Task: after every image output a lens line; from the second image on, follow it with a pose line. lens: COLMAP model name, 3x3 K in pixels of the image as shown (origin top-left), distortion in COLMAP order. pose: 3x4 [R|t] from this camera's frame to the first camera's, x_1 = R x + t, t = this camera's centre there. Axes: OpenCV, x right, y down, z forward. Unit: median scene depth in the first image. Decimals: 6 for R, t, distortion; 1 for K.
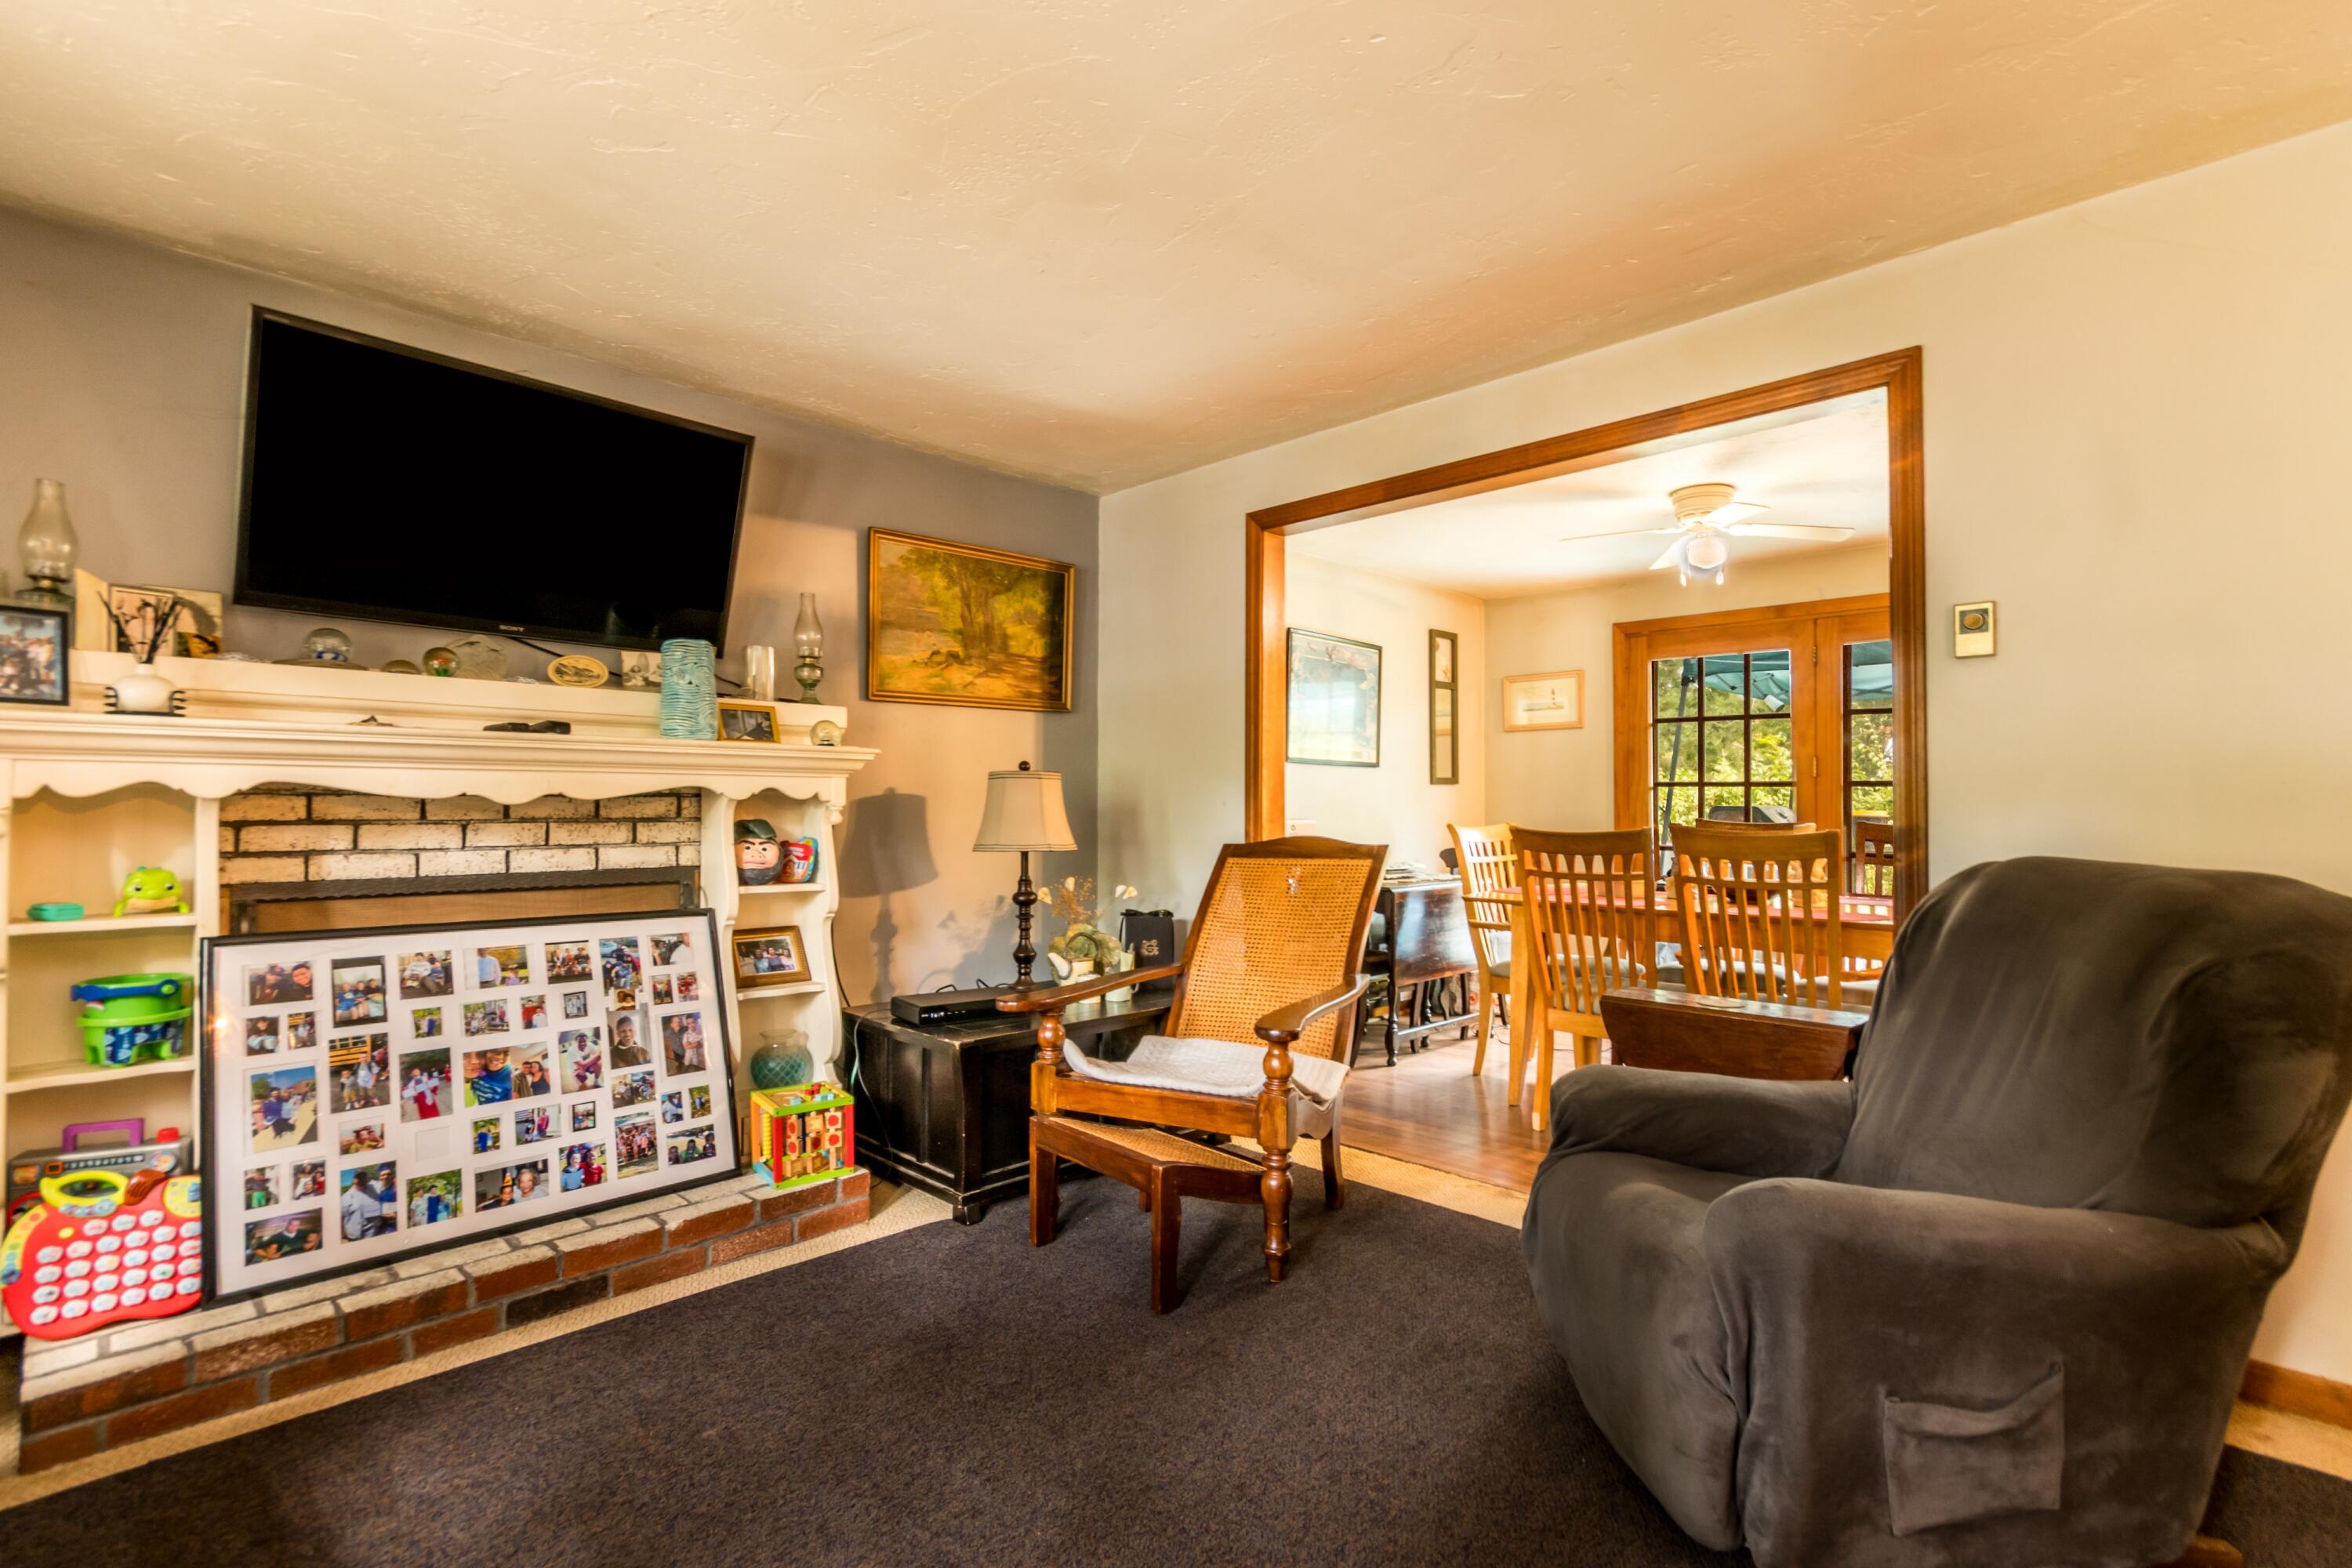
lens RADIAL K [[1079.0, 0, 1182.4], [0, 1079.0, 787.3], [0, 0, 1]] dist [0.002166, 0.000244]
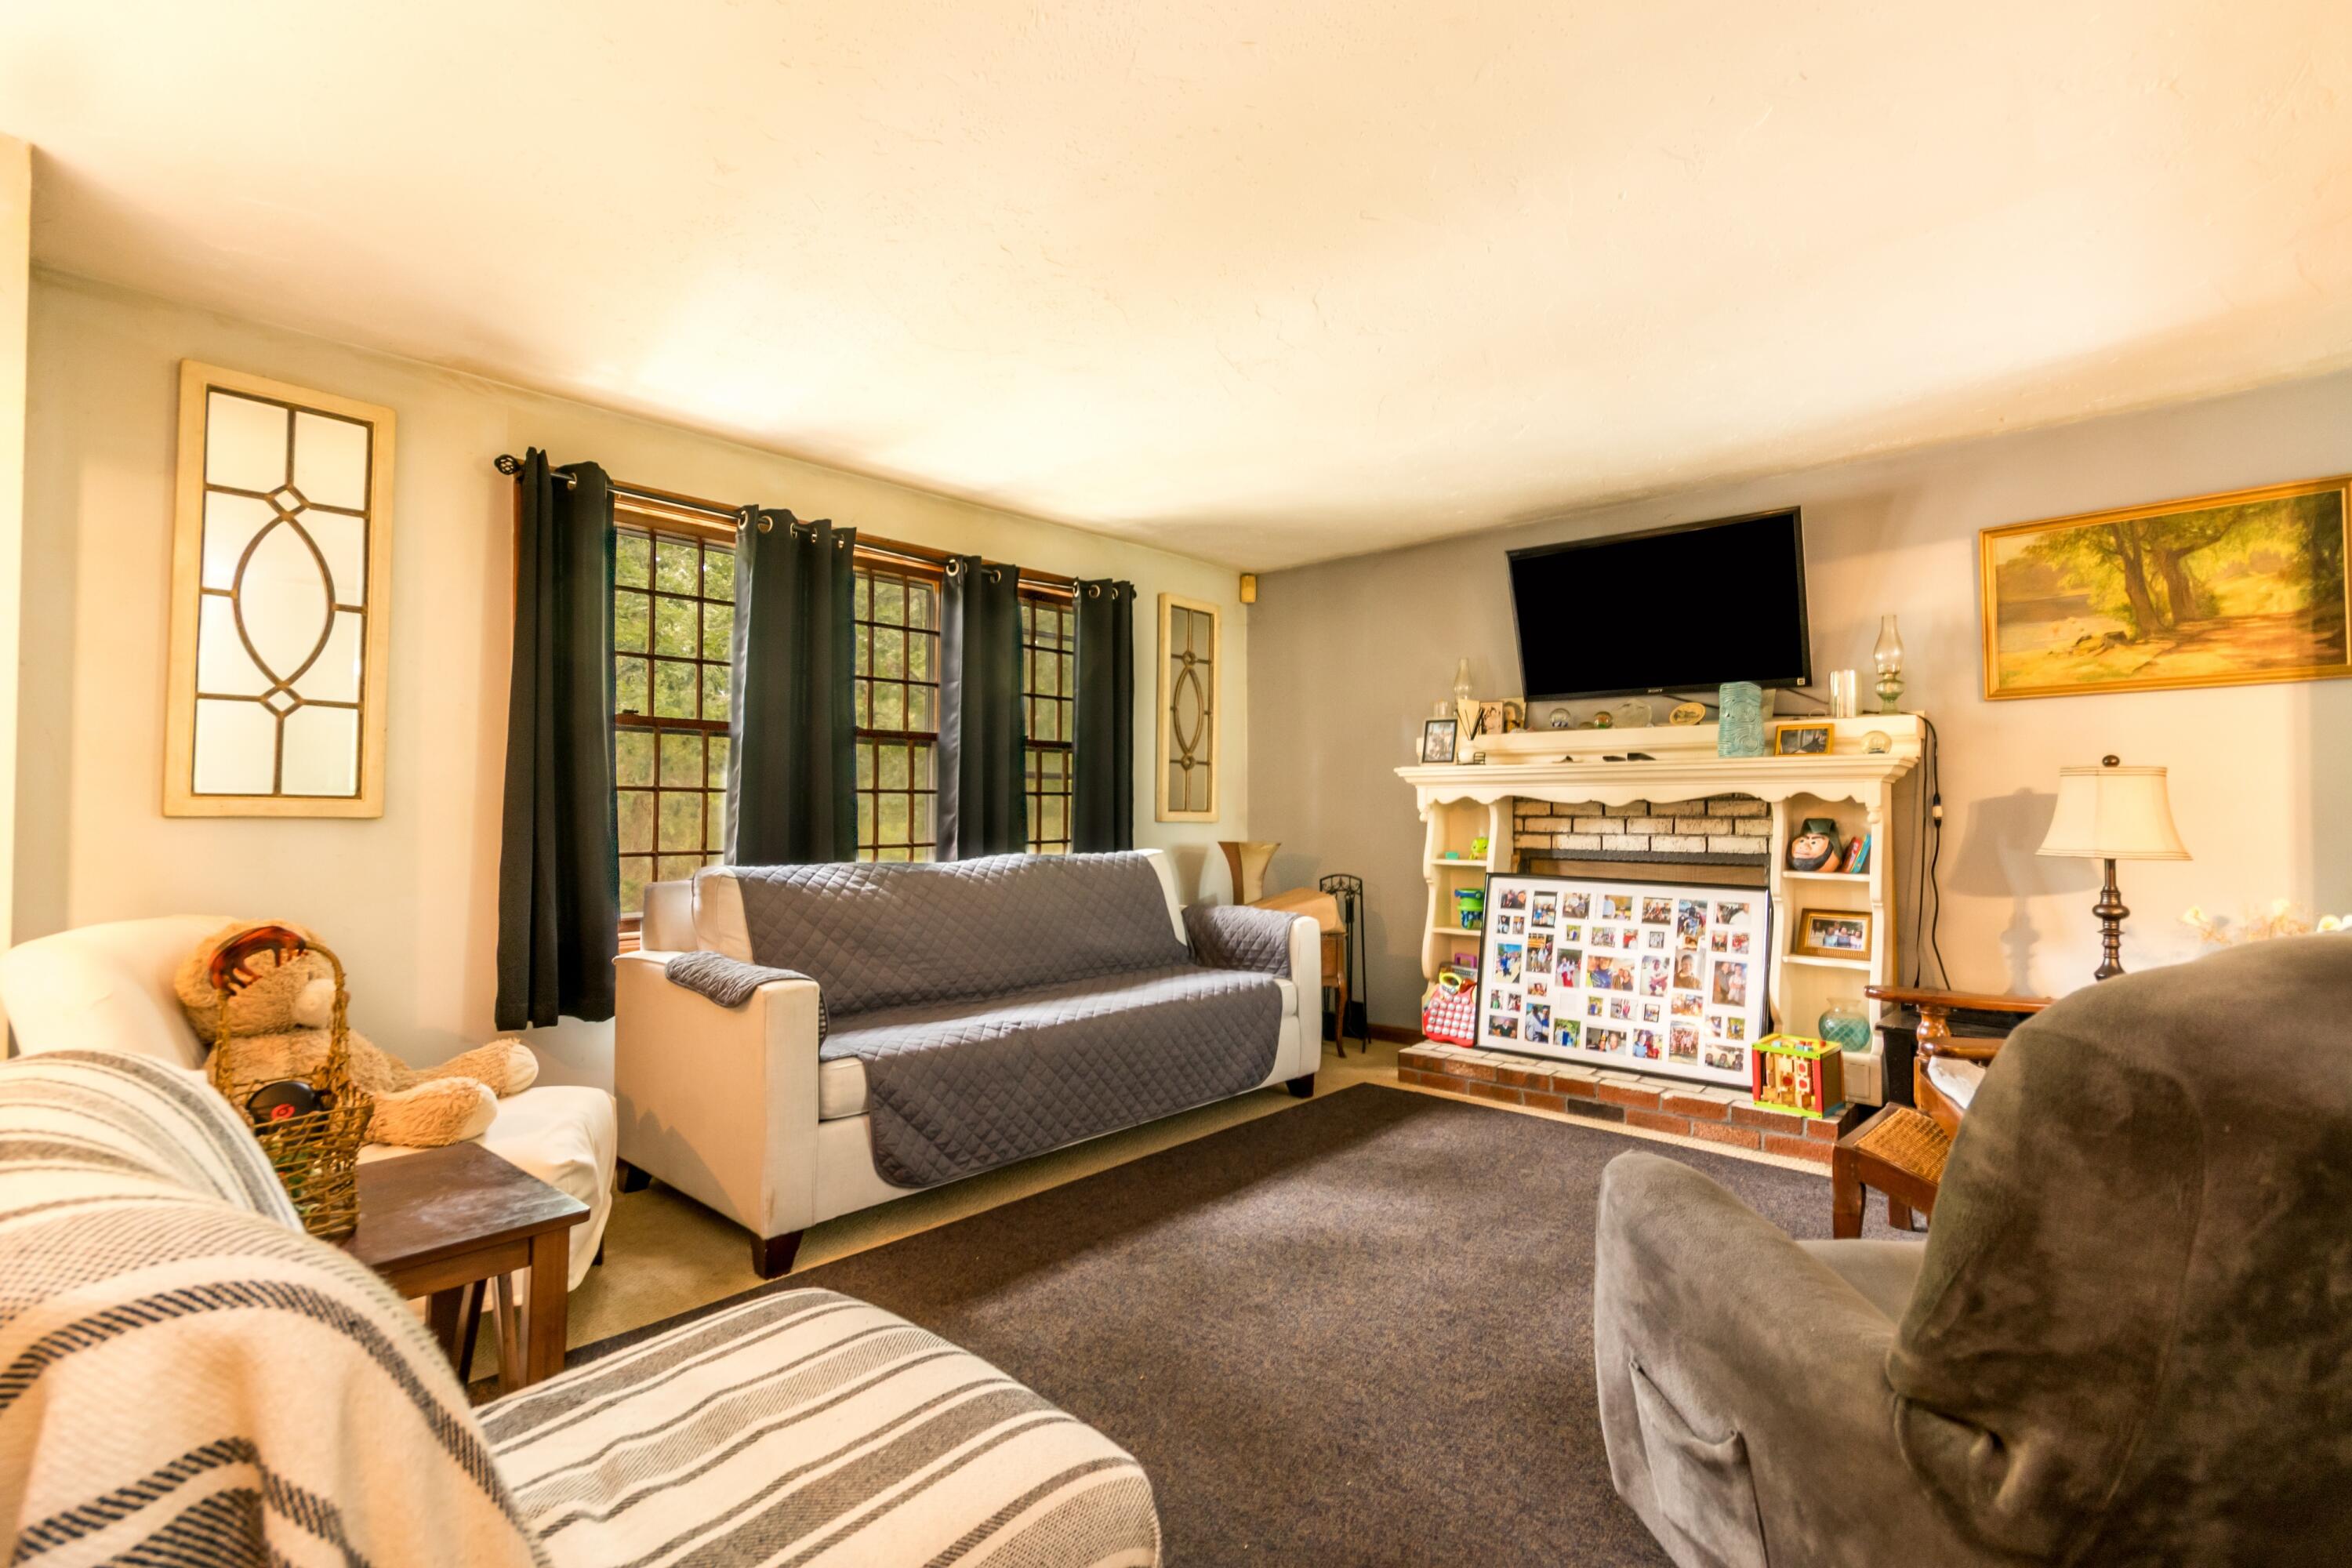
lens RADIAL K [[1079.0, 0, 1182.4], [0, 1079.0, 787.3], [0, 0, 1]] dist [0.002166, 0.000244]
pose [[0.049915, -0.020520, -0.998543, 0.919011], [0.018442, 0.999637, -0.019620, 0.006983], [0.998583, -0.017435, 0.050276, 0.272551]]
